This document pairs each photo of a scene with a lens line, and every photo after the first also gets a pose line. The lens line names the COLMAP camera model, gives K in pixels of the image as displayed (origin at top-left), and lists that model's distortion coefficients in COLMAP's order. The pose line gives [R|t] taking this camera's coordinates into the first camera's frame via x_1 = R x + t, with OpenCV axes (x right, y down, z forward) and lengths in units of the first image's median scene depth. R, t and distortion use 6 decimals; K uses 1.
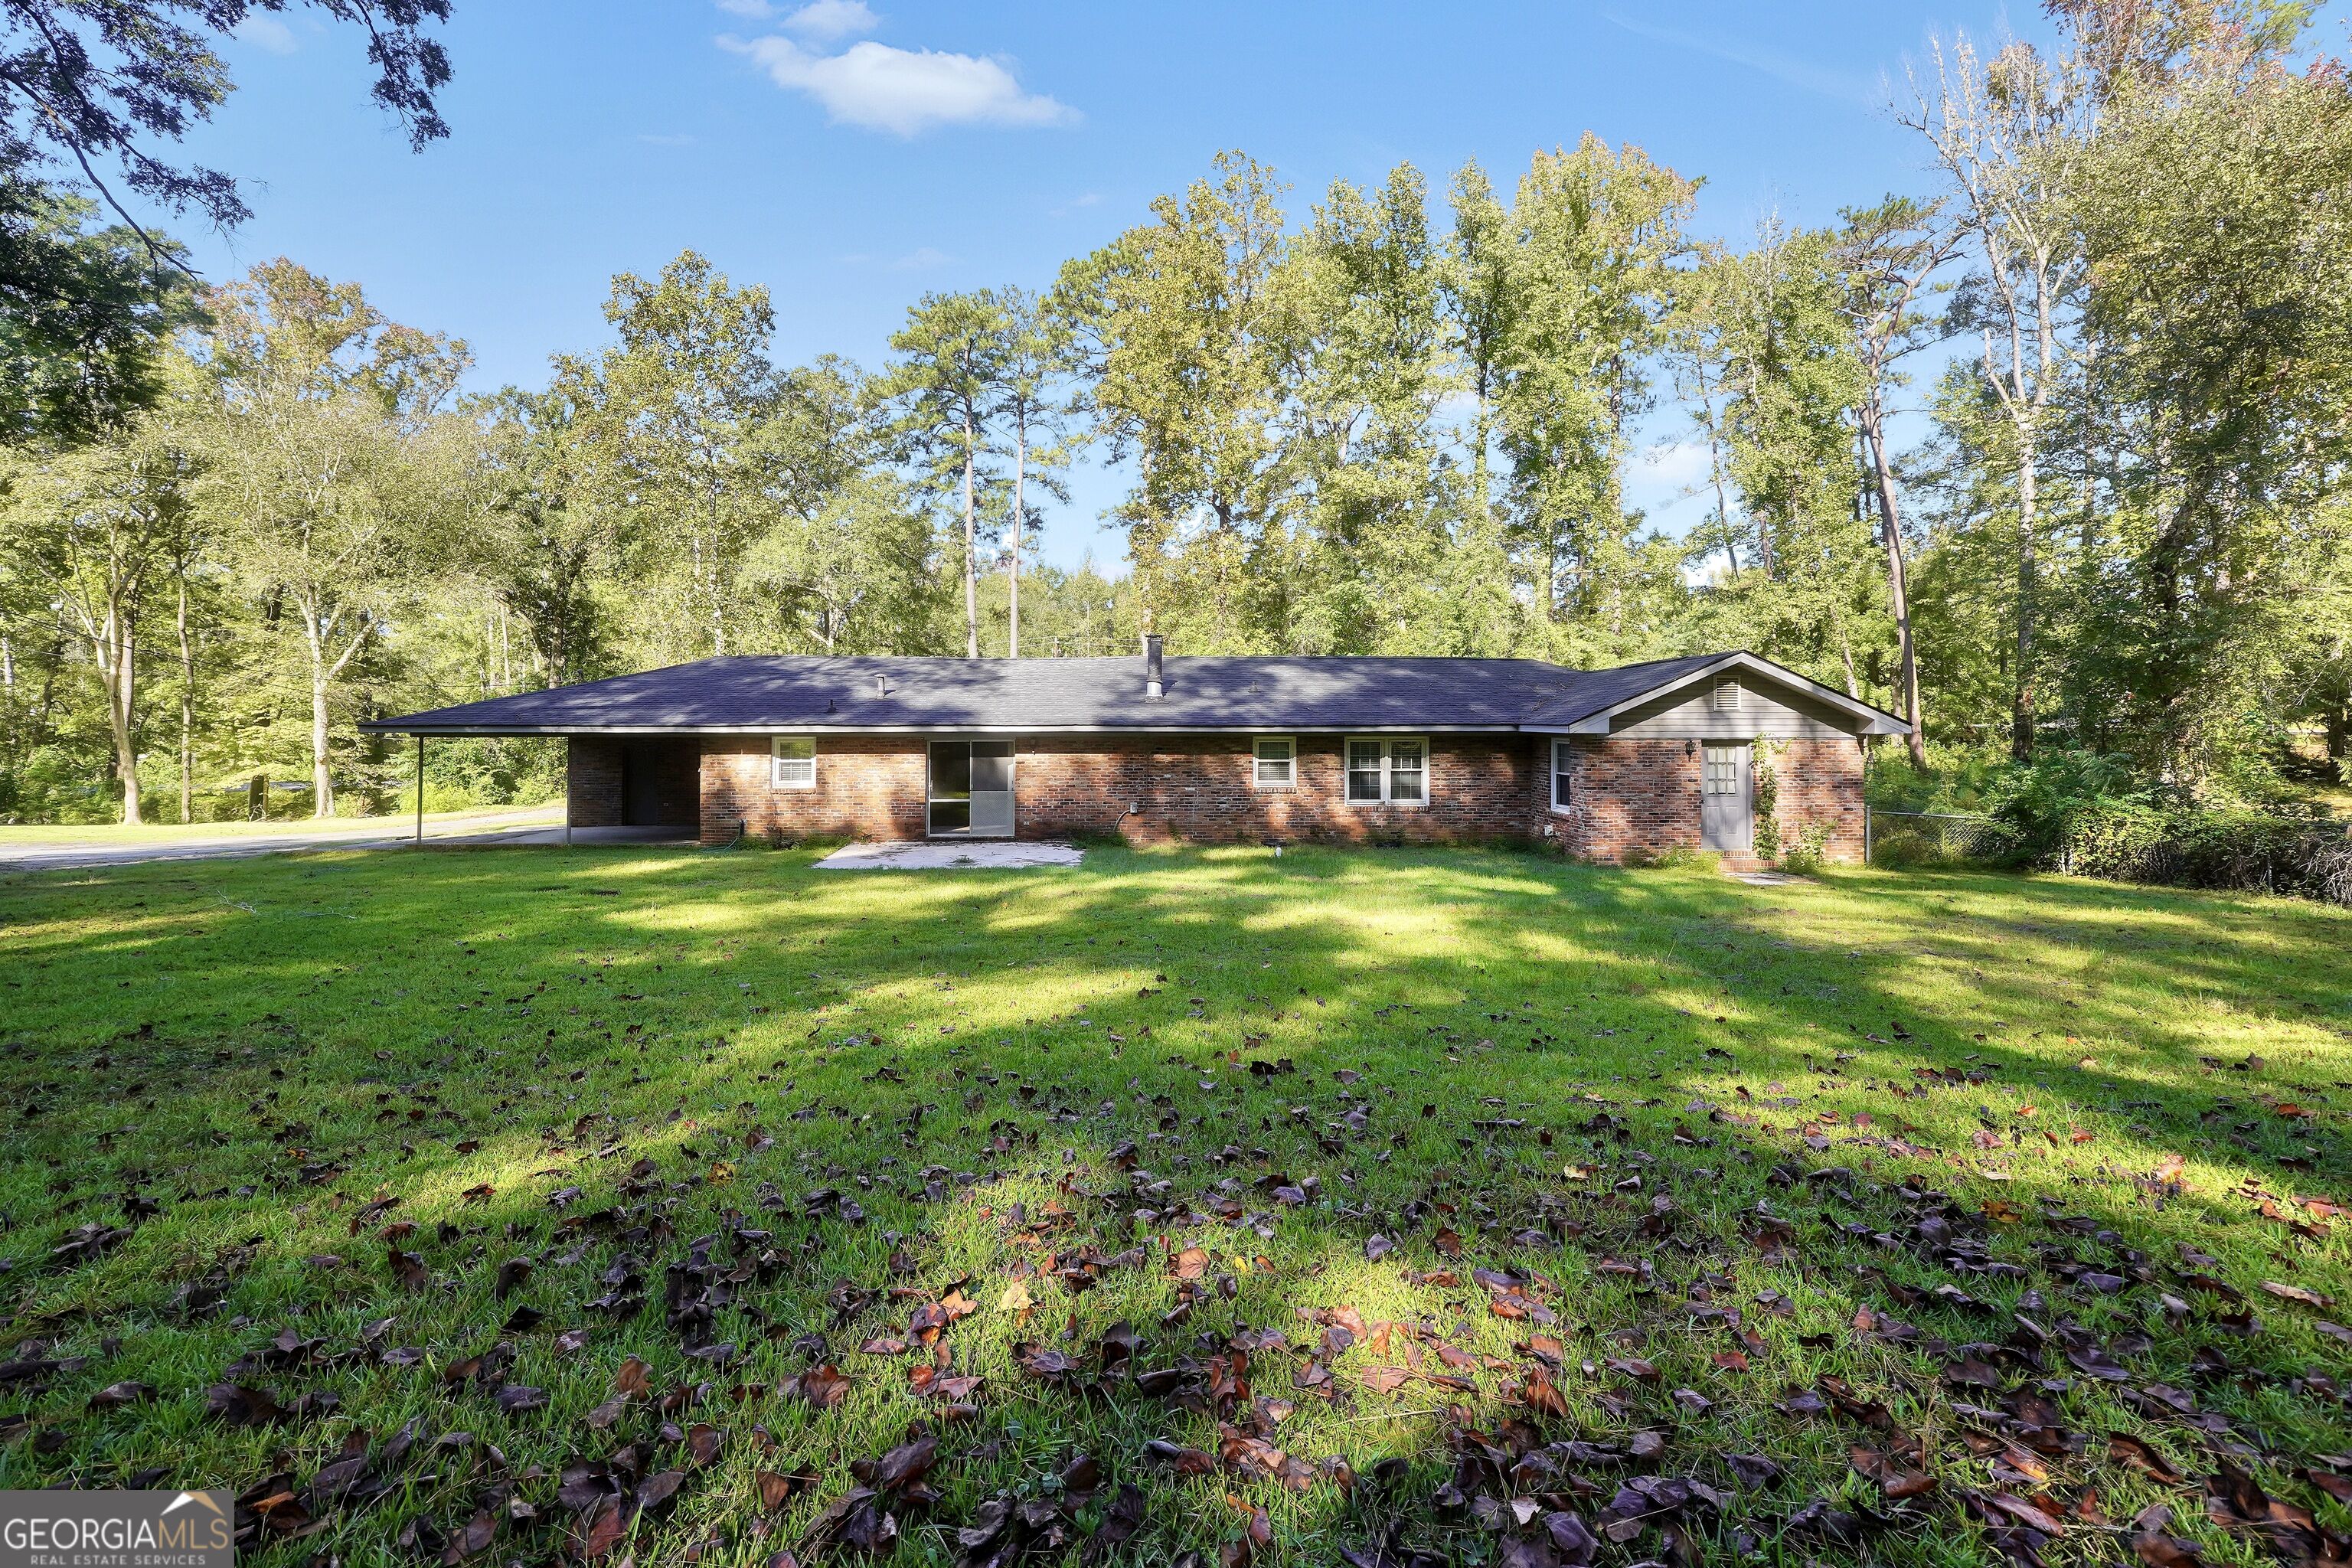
lens RADIAL K [[994.2, 0, 1158.4], [0, 994.2, 768.1], [0, 0, 1]] dist [-0.019175, 0.007257]
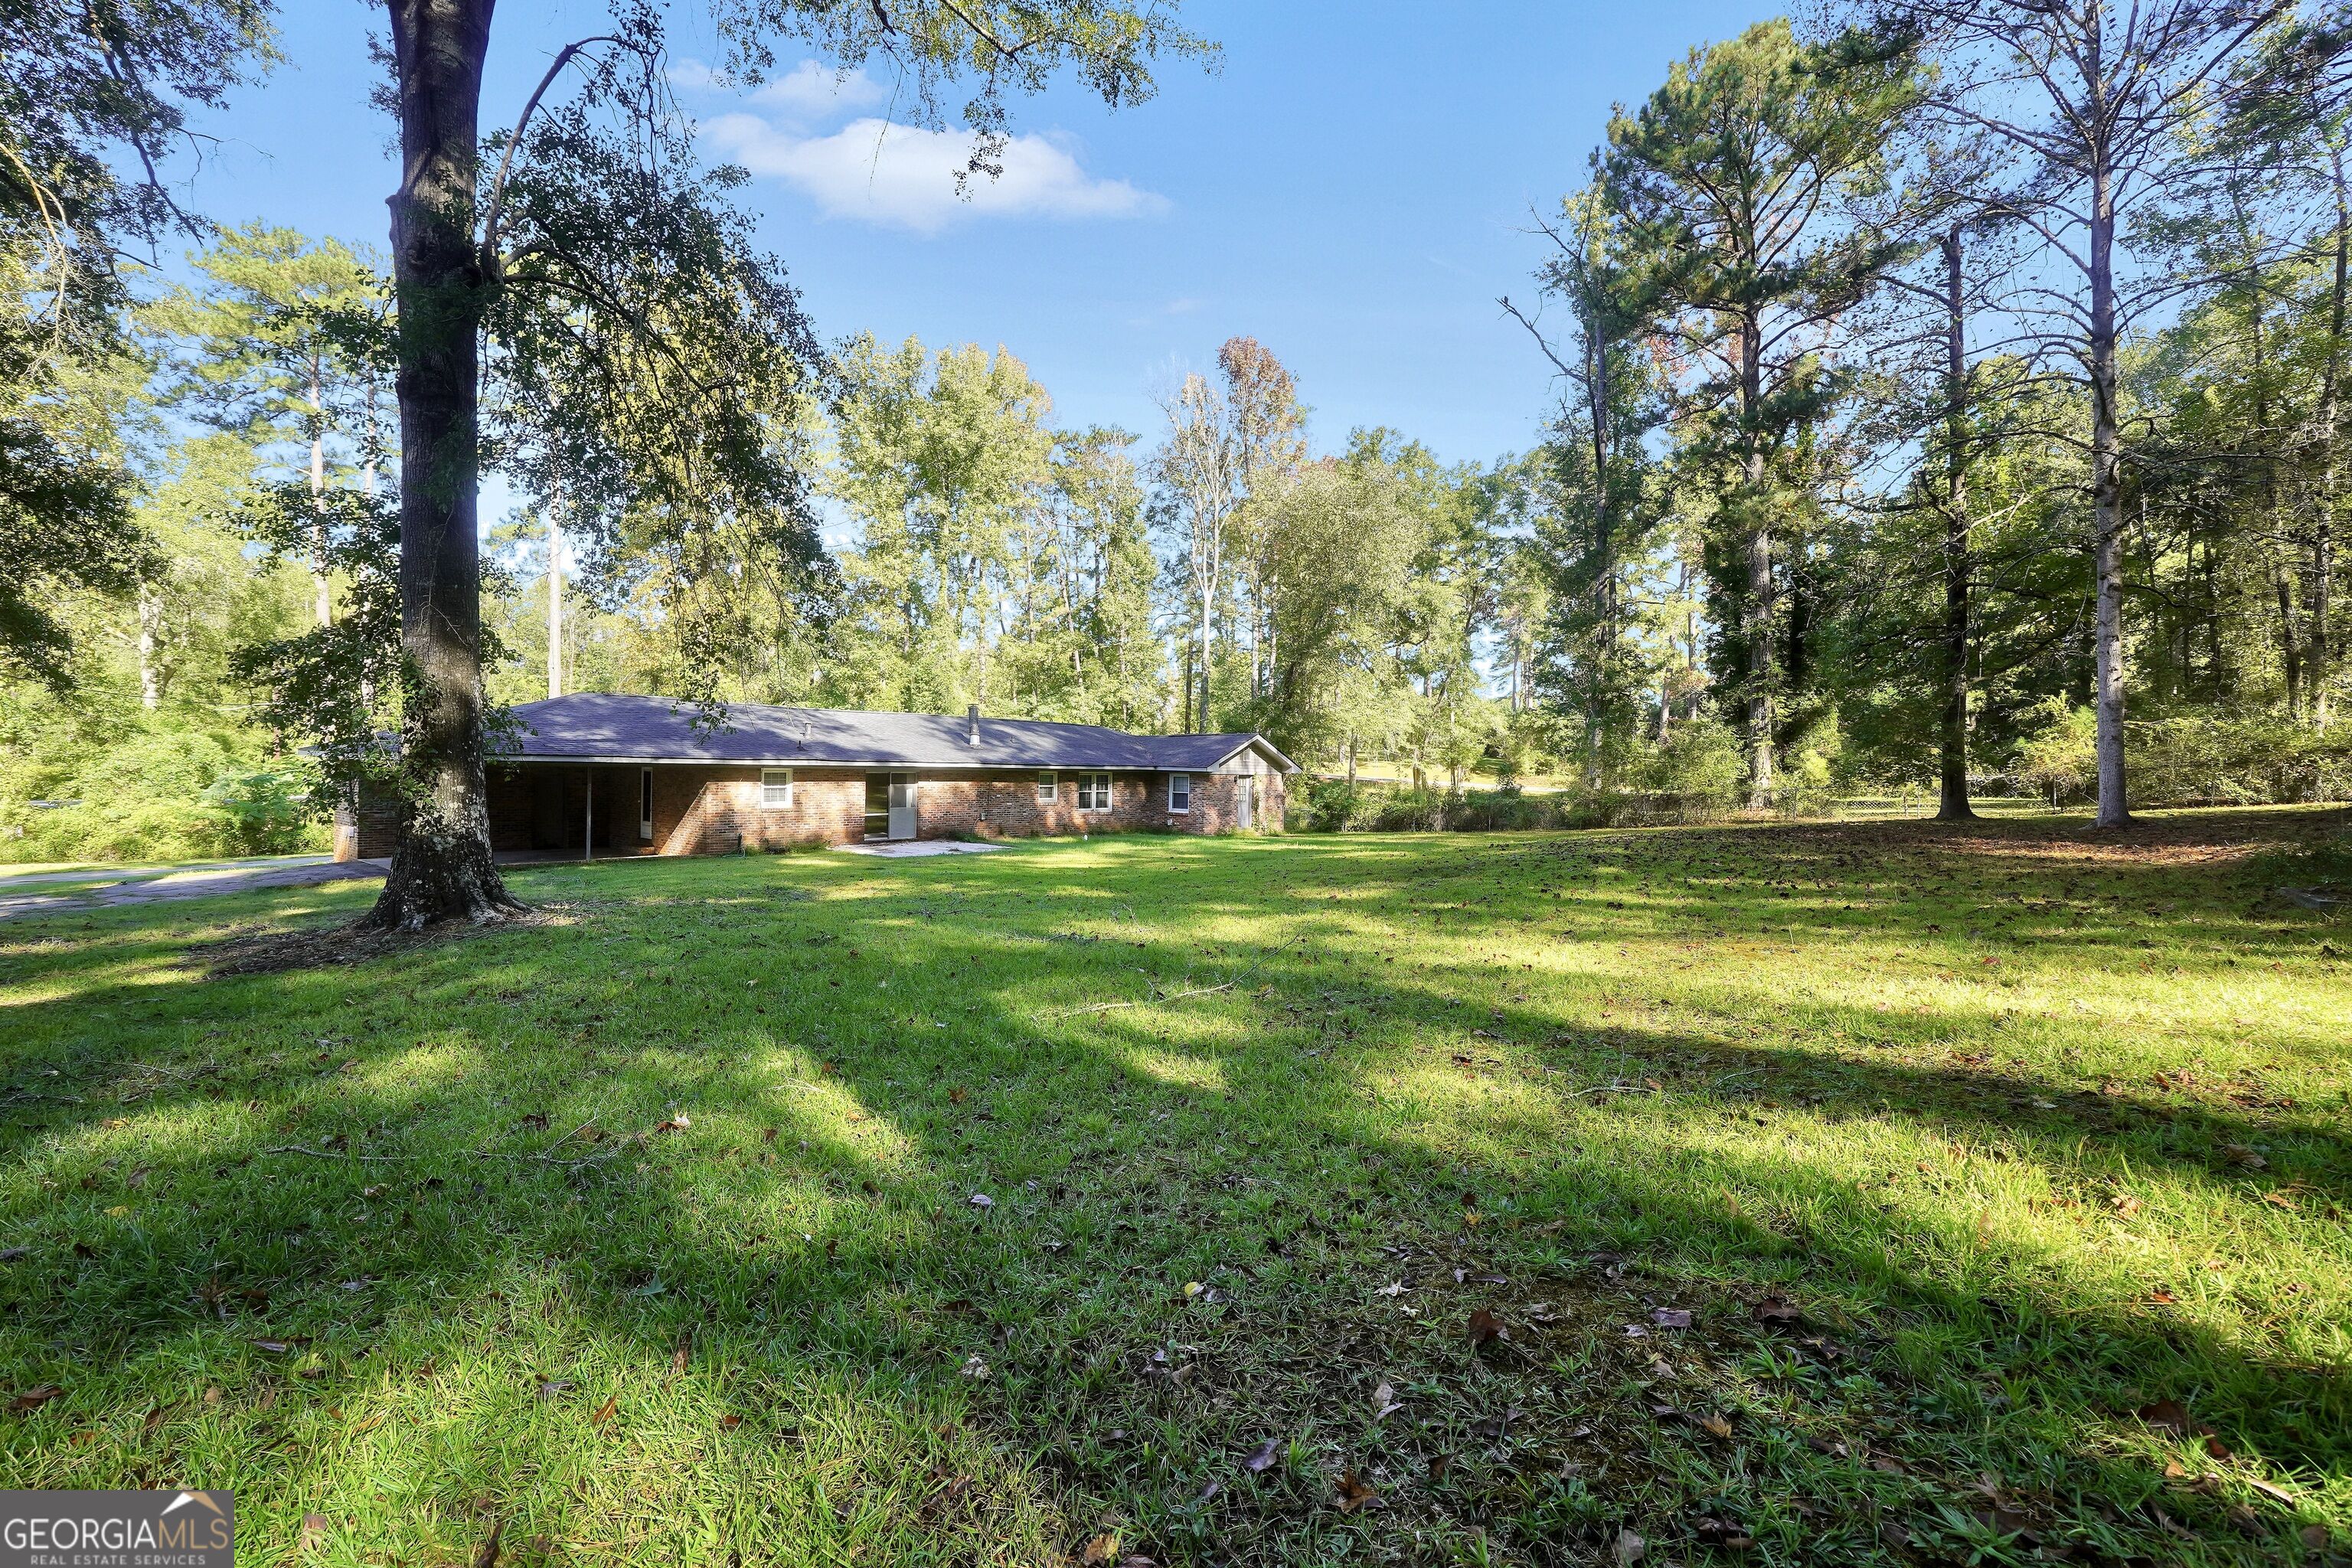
lens RADIAL K [[994.2, 0, 1158.4], [0, 994.2, 768.1], [0, 0, 1]] dist [-0.019175, 0.007257]
pose [[0.661754, 0.010905, 0.749641, -1.003509], [0.005904, 0.999787, -0.019756, -0.003643], [-0.749697, 0.017500, 0.661549, -0.224075]]
